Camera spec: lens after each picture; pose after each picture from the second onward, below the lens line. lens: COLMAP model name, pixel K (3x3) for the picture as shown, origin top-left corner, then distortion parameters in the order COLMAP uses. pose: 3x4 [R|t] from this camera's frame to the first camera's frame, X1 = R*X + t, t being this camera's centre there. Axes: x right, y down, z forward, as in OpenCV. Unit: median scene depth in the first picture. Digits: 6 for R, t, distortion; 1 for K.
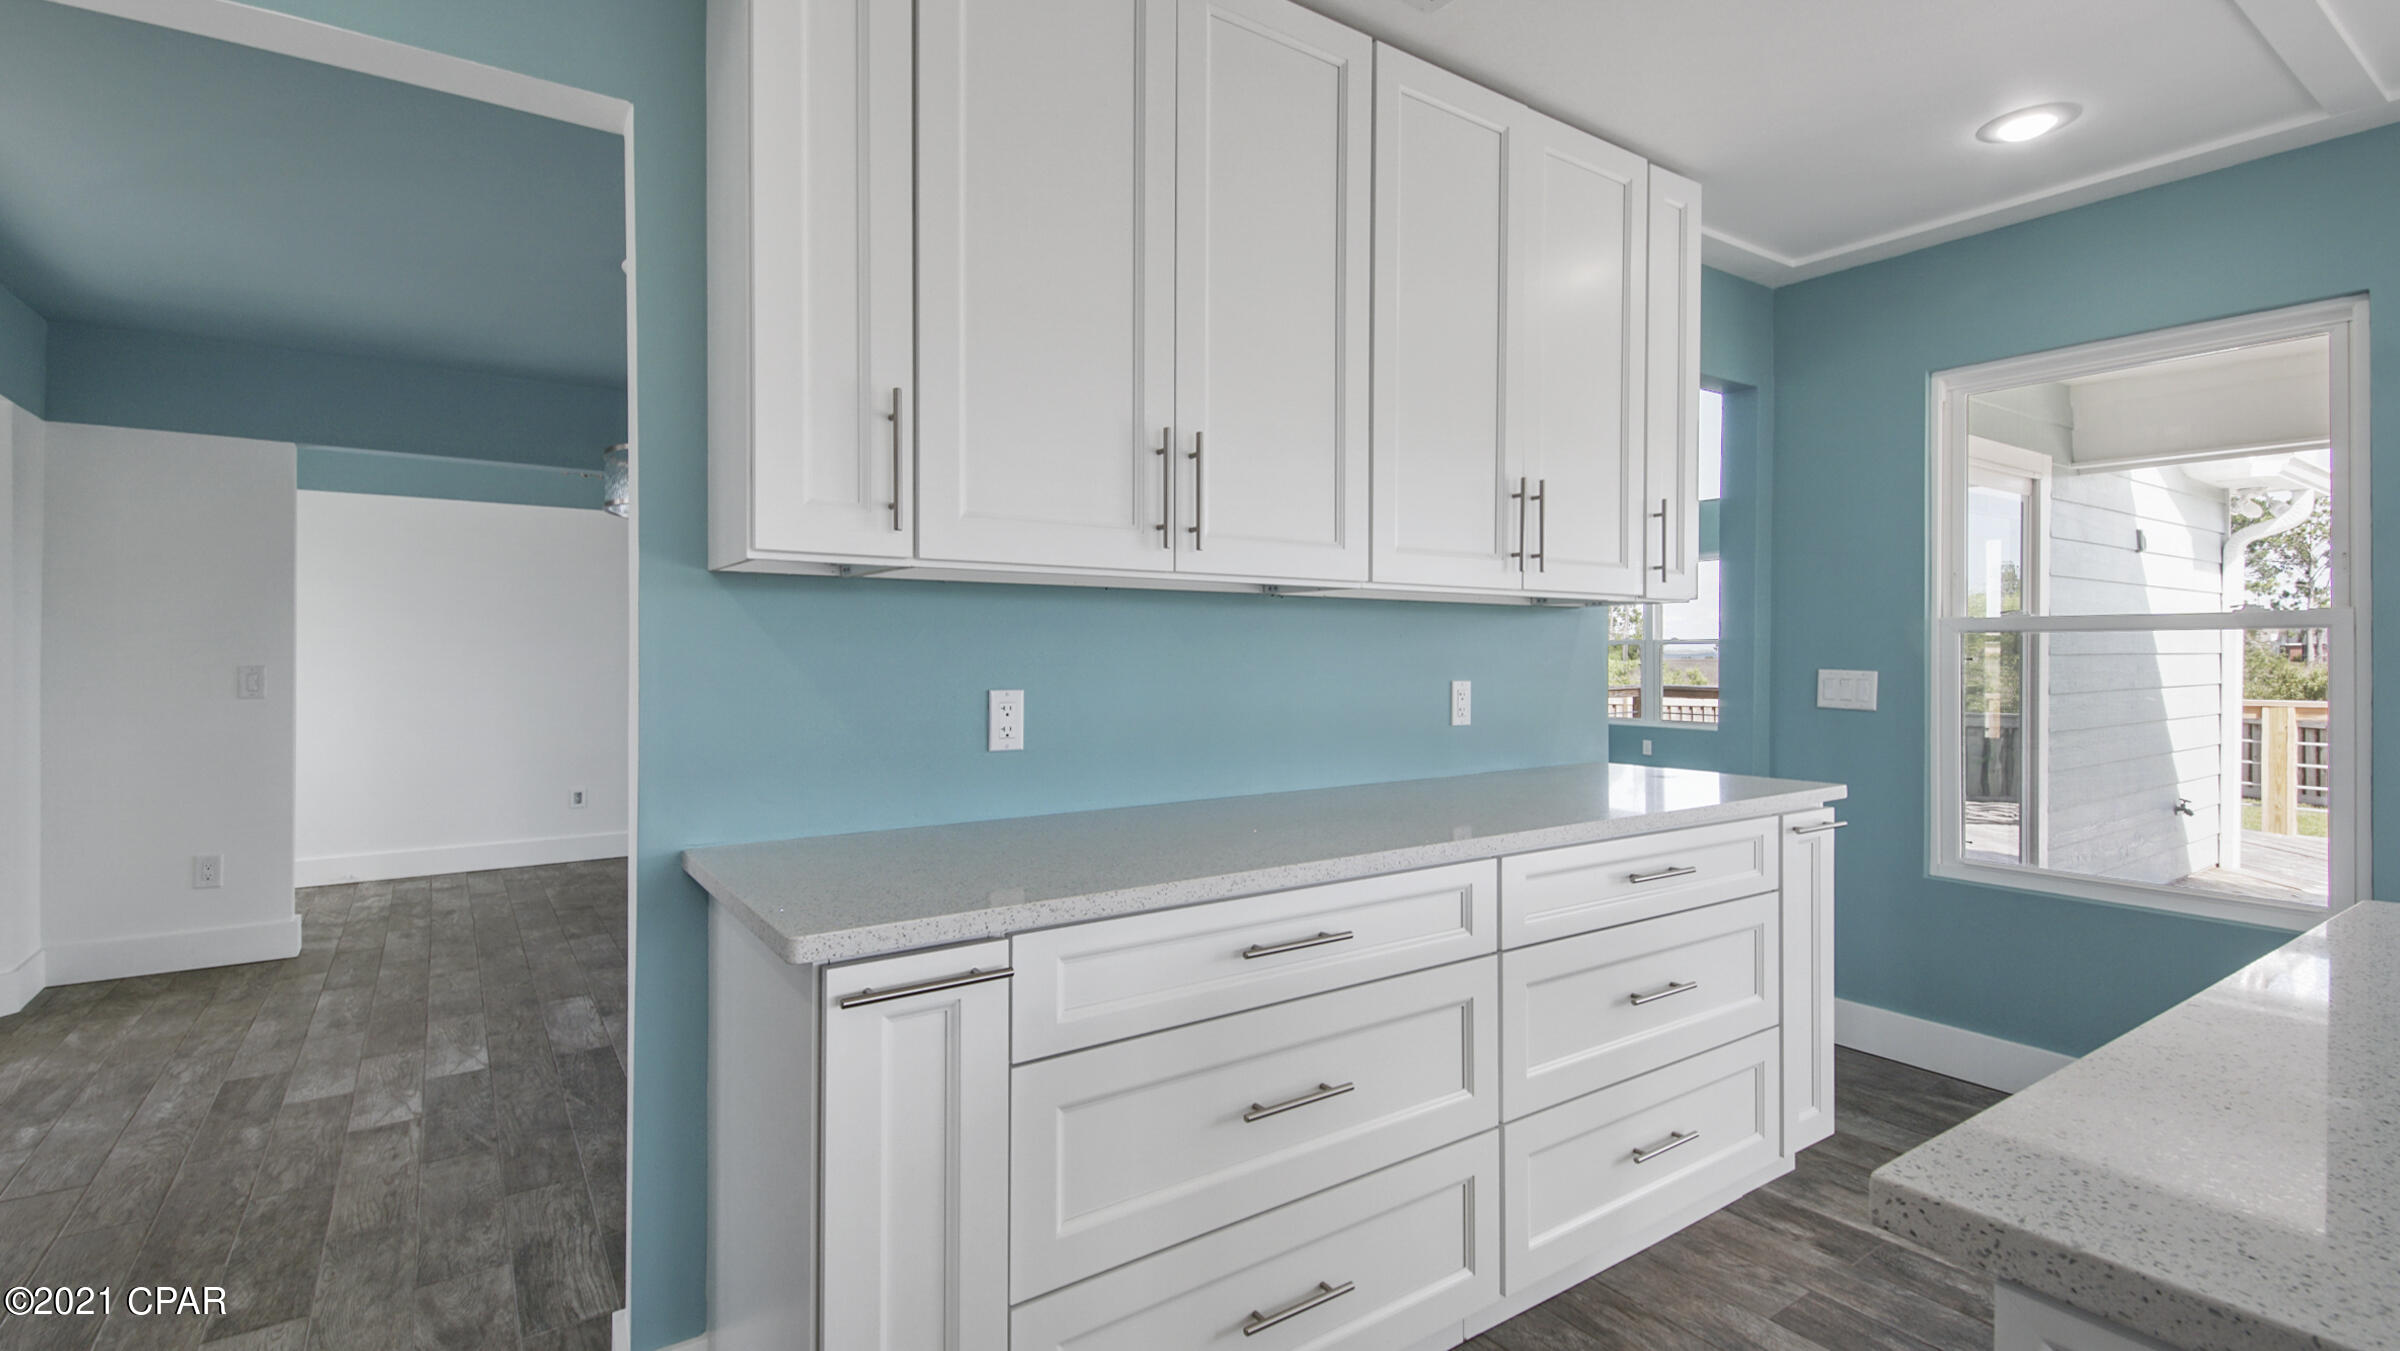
lens RADIAL K [[1085.3, 0, 1204.0], [0, 1085.3, 651.8], [0, 0, 1]] dist [0.017208, -0.006358]
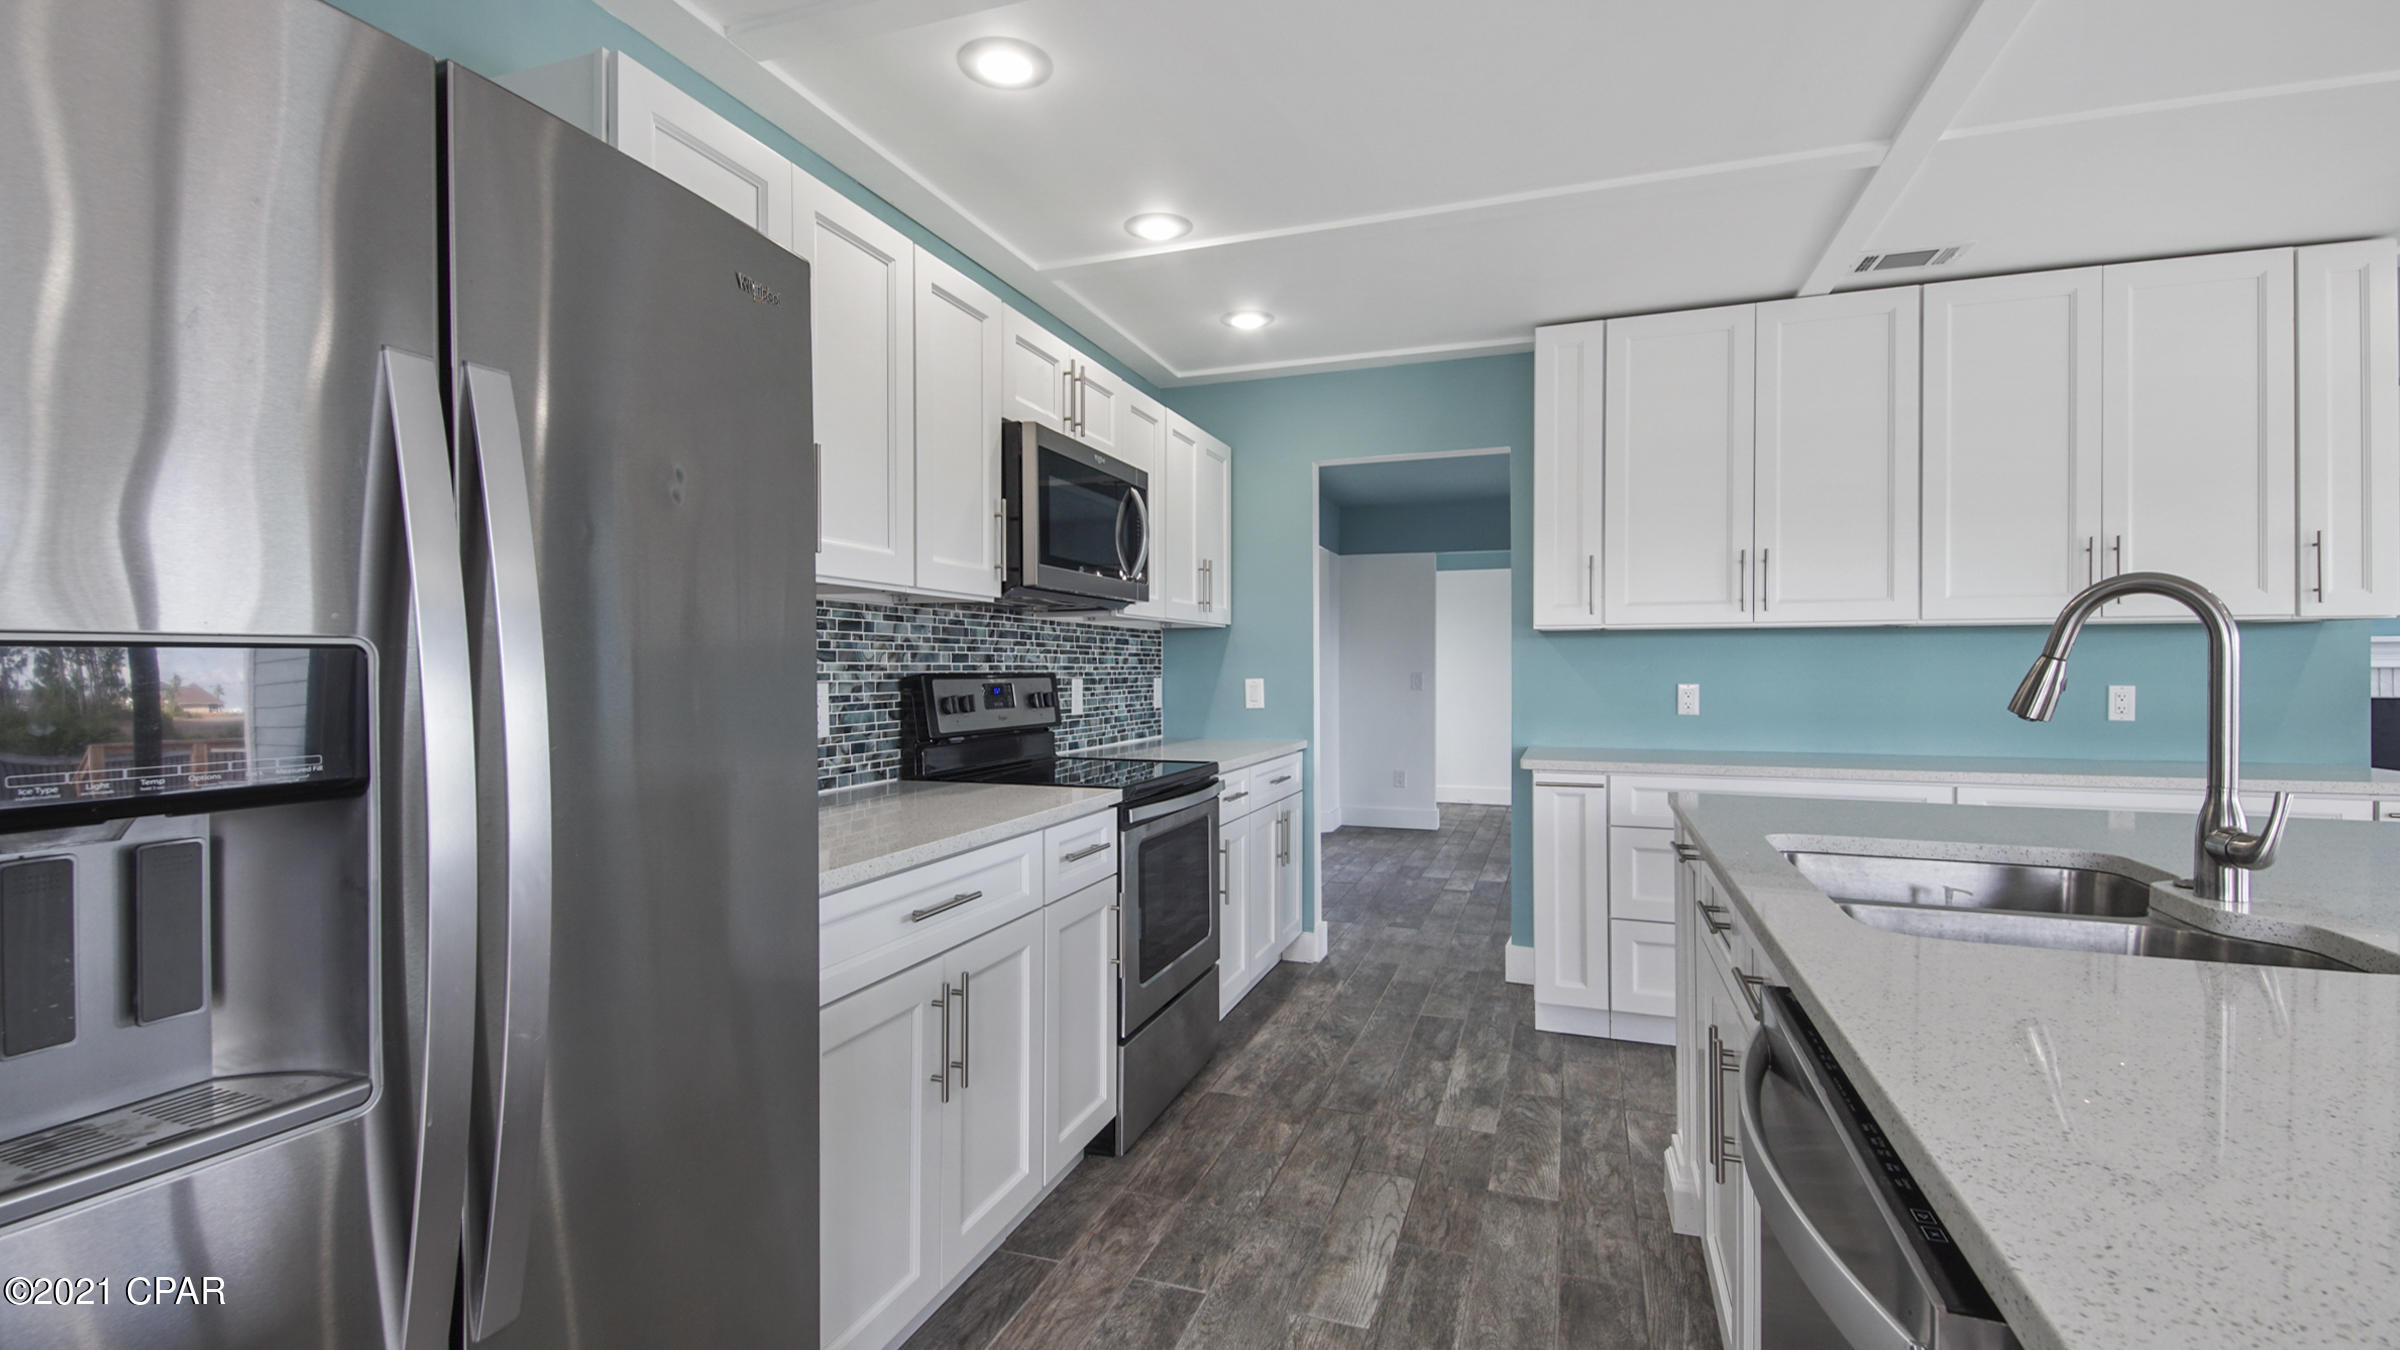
lens RADIAL K [[1085.3, 0, 1173.7], [0, 1085.3, 677.7], [0, 0, 1]] dist [0.017208, -0.006358]
pose [[0.573613, 0.007688, -0.819090, 0.659469], [0.003815, 0.999920, 0.012057, -0.001997], [0.819117, -0.010040, 0.573538, -0.651850]]
